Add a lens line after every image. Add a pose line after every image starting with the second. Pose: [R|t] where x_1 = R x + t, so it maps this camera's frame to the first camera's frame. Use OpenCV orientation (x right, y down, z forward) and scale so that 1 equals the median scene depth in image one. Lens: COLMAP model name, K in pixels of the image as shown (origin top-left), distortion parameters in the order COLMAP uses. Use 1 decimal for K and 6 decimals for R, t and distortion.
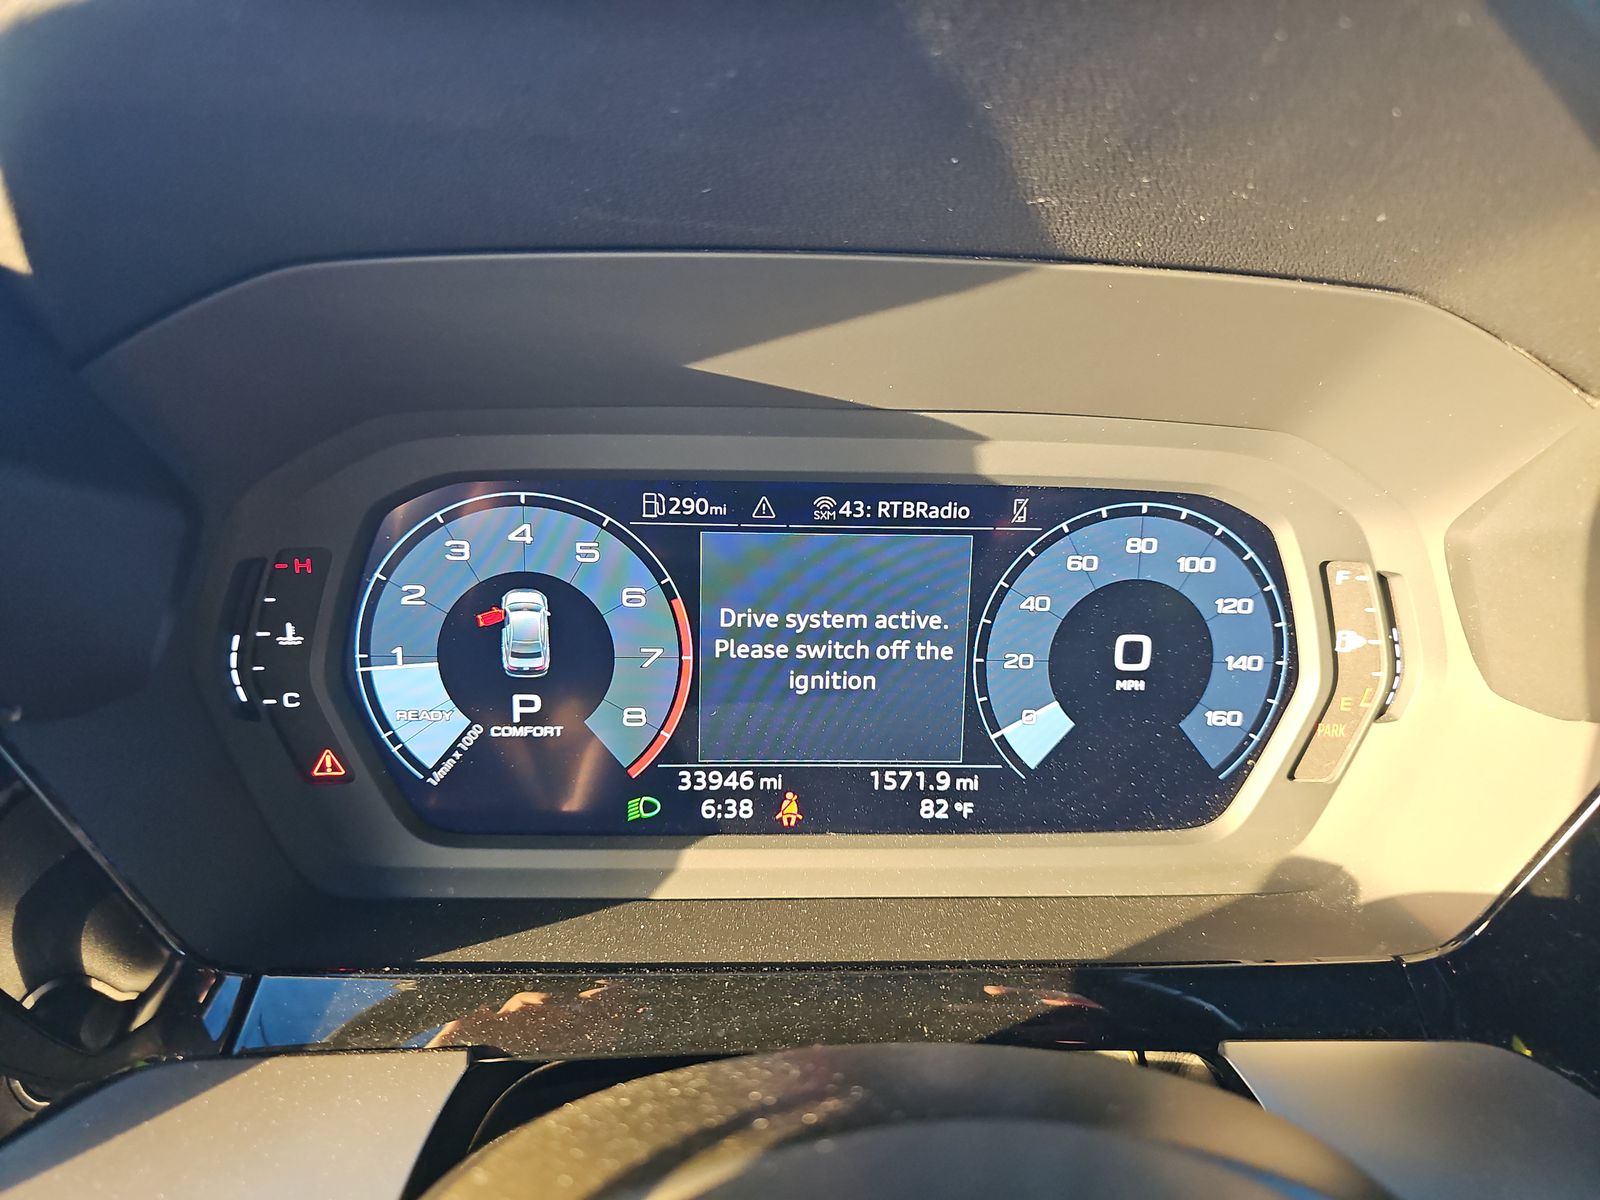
lens RADIAL K [[1067.5, 0, 811.9], [0, 1067.5, 600.9], [0, 0, 1]] dist [0.030578, -0.031656]
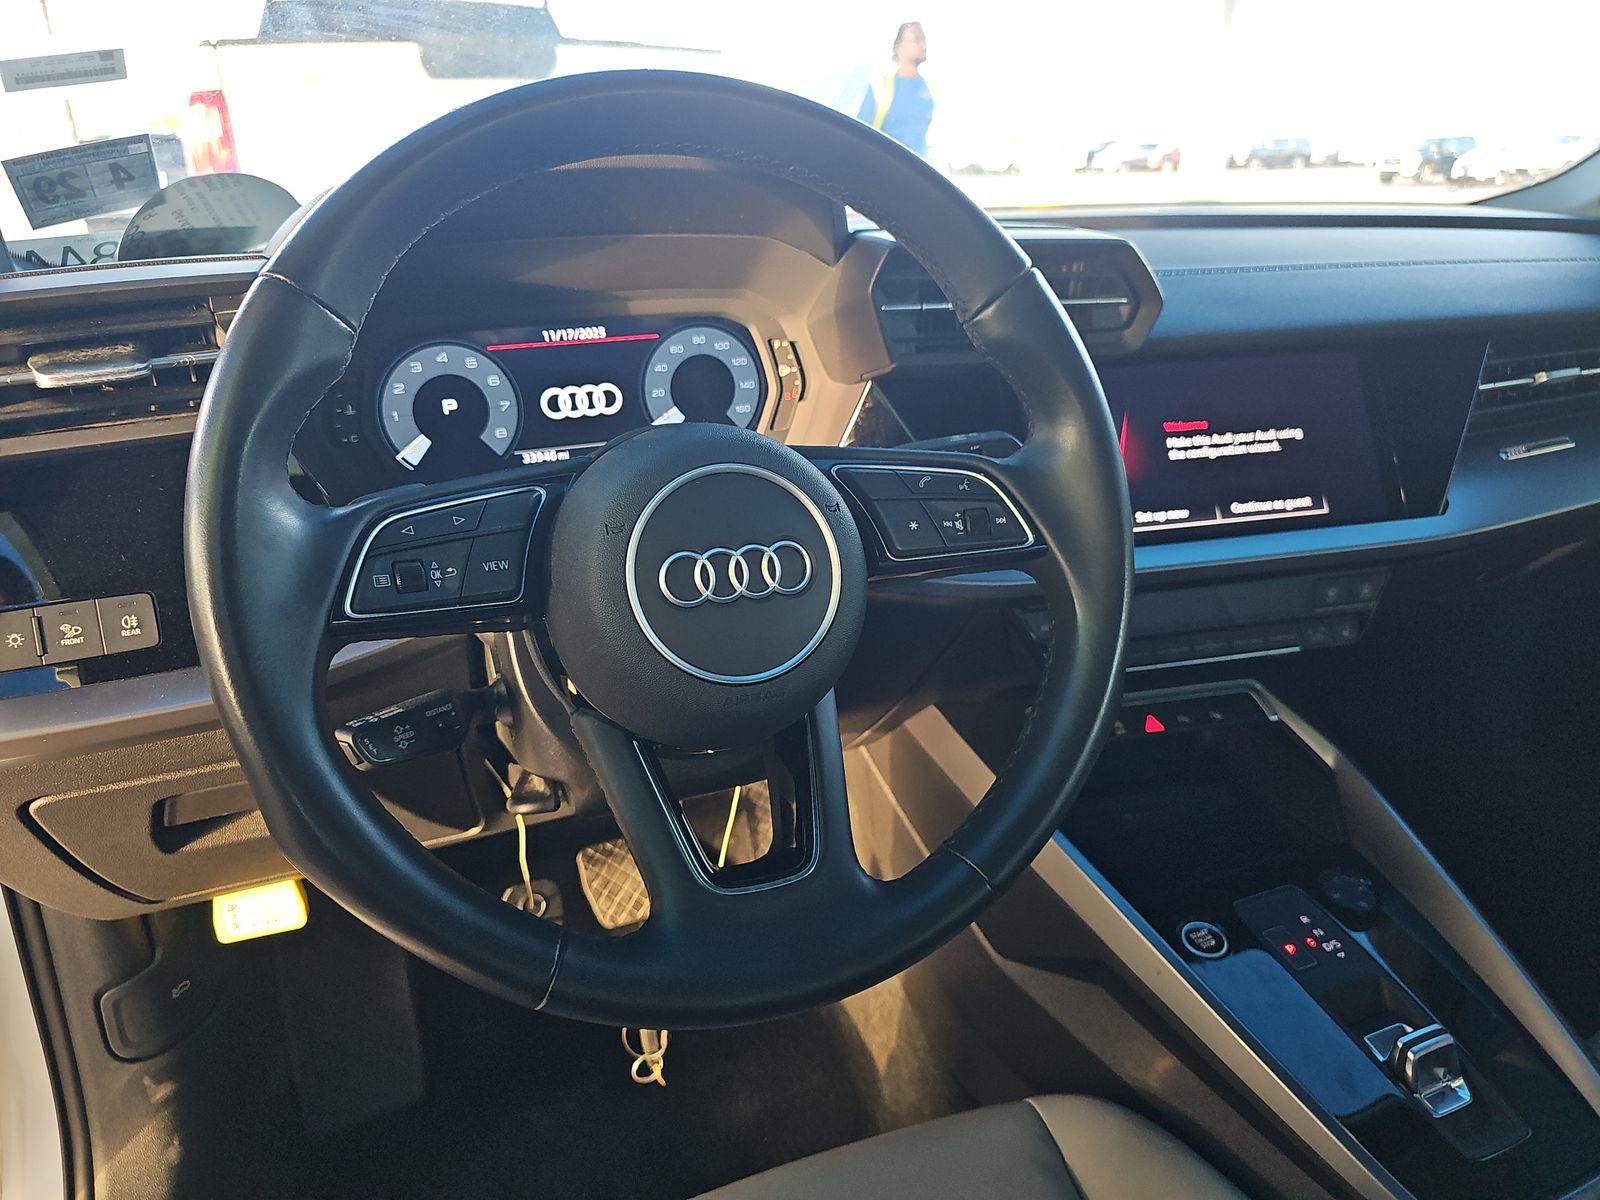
lens RADIAL K [[1067.5, 0, 807.0], [0, 1067.5, 593.9], [0, 0, 1]] dist [0.030578, -0.031656]
pose [[0.944374, -0.164731, 0.284642, -0.256293], [0.141341, 0.984795, 0.100998, 0.310706], [-0.296951, -0.055149, 0.953299, -1.457834]]
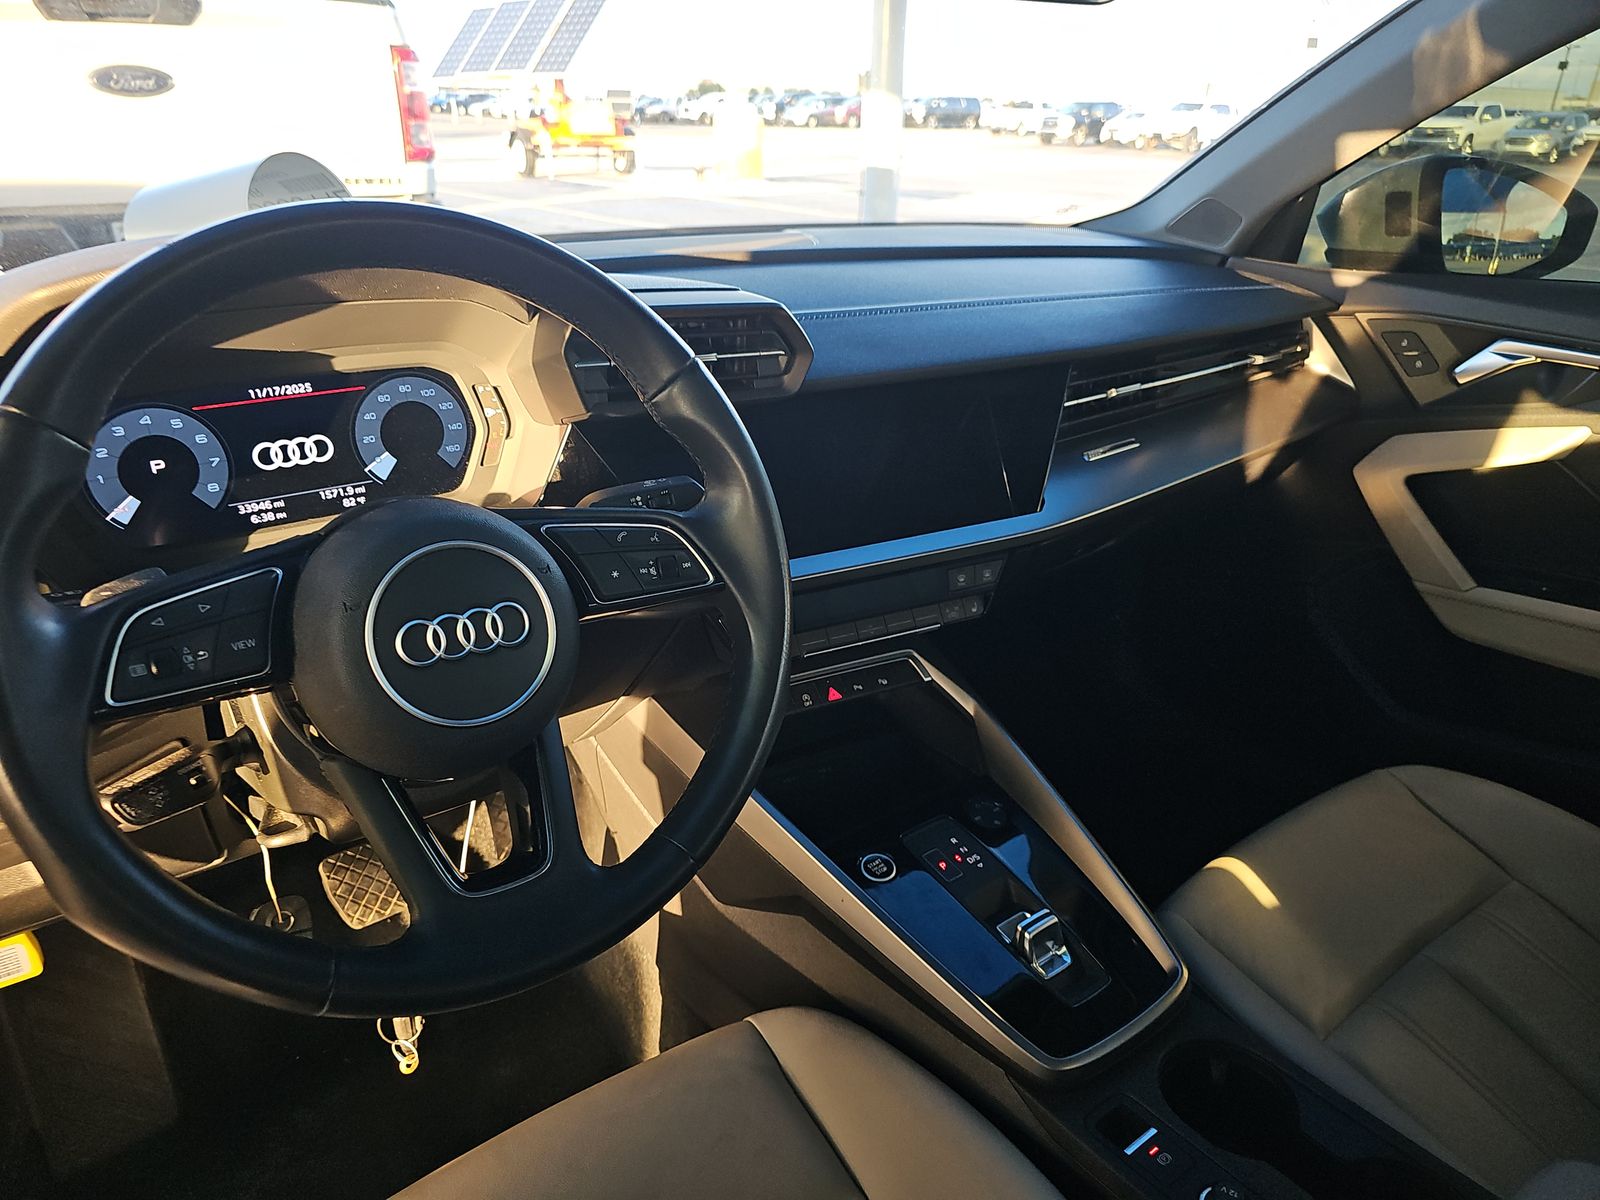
lens RADIAL K [[1067.5, 0, 803.0], [0, 1067.5, 597.9], [0, 0, 1]] dist [0.030578, -0.031656]
pose [[0.831128, -0.244628, 0.499383, -0.331670], [0.169543, 0.966757, 0.191405, 0.109616], [-0.529605, -0.074415, 0.844974, -1.823892]]
